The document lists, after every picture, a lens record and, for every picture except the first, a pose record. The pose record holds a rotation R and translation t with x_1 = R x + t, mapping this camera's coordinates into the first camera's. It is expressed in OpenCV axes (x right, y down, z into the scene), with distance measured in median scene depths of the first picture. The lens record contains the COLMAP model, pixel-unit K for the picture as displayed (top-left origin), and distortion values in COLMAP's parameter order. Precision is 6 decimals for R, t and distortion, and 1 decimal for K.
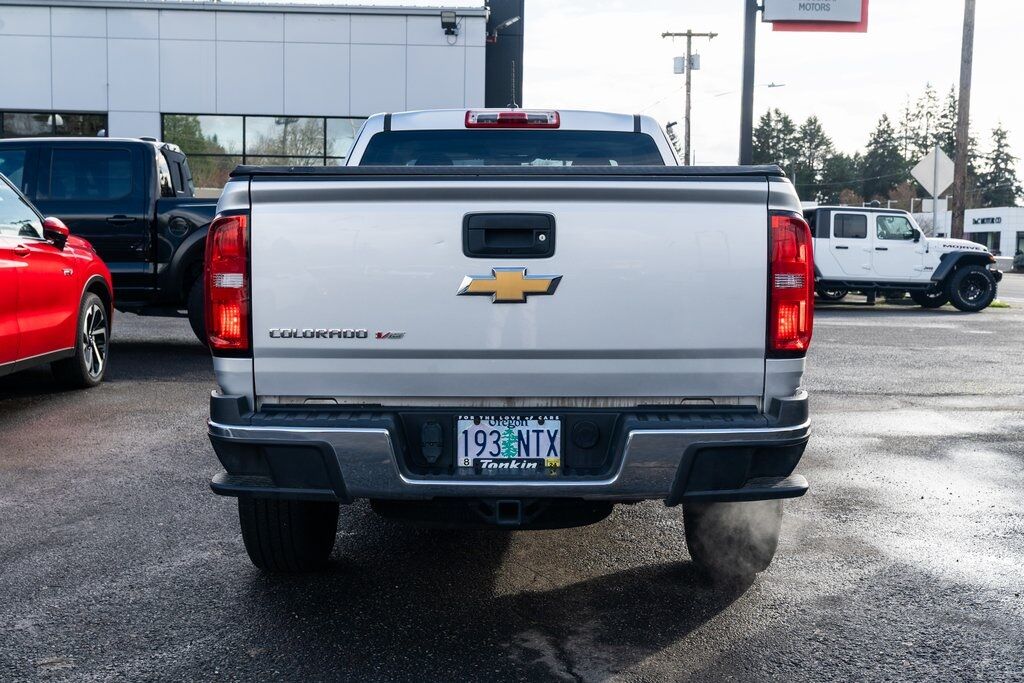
lens RADIAL K [[1227.4, 0, 512.0], [0, 1227.4, 341.5], [0, 0, 1]] dist [-0.017341, 0.189734]
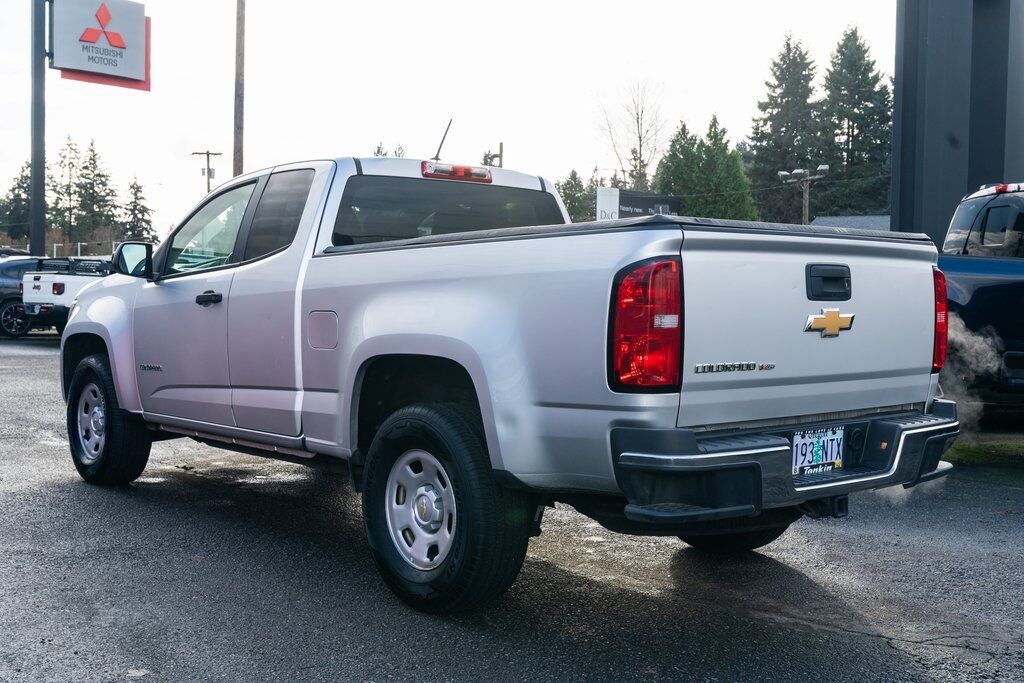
lens RADIAL K [[1129.8, 0, 512.0], [0, 1129.8, 341.5], [0, 0, 1]] dist [0.005557, 0.002479]
pose [[0.764643, -0.021088, 0.644109, -0.910230], [0.040223, 0.999078, -0.015040, -0.021193], [-0.643198, 0.037409, 0.764786, 0.311502]]
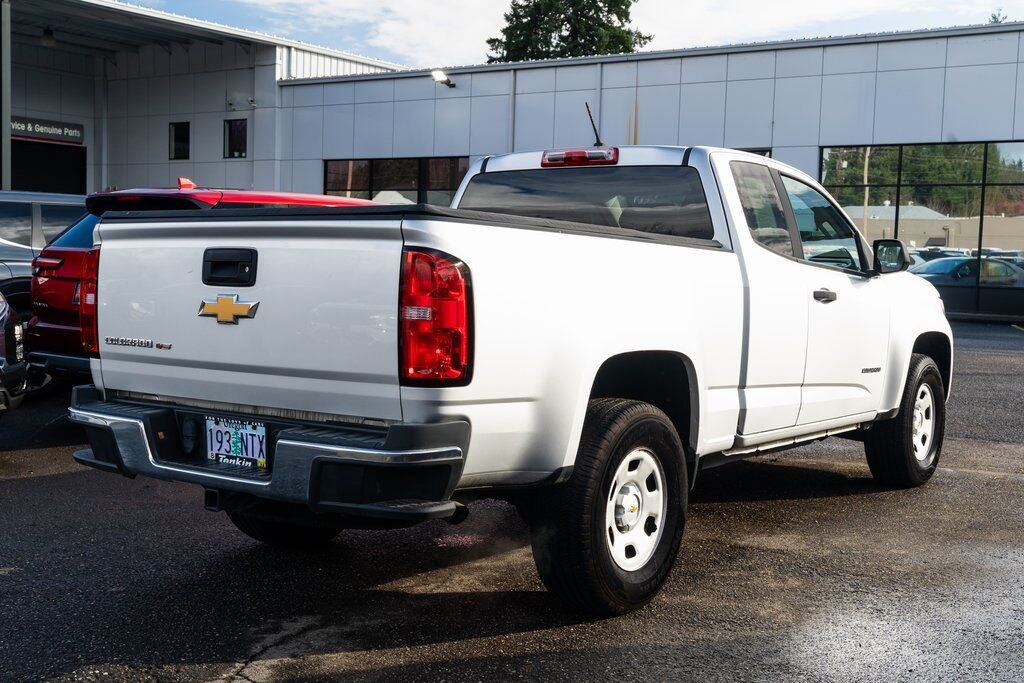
lens RADIAL K [[1227.4, 0, 512.0], [0, 1227.4, 341.5], [0, 0, 1]] dist [-0.017341, 0.189734]
pose [[0.815424, 0.046401, -0.577002, 0.841753], [-0.060516, 0.998153, -0.005254, -0.023012], [0.575693, 0.039202, 0.816726, 0.177079]]
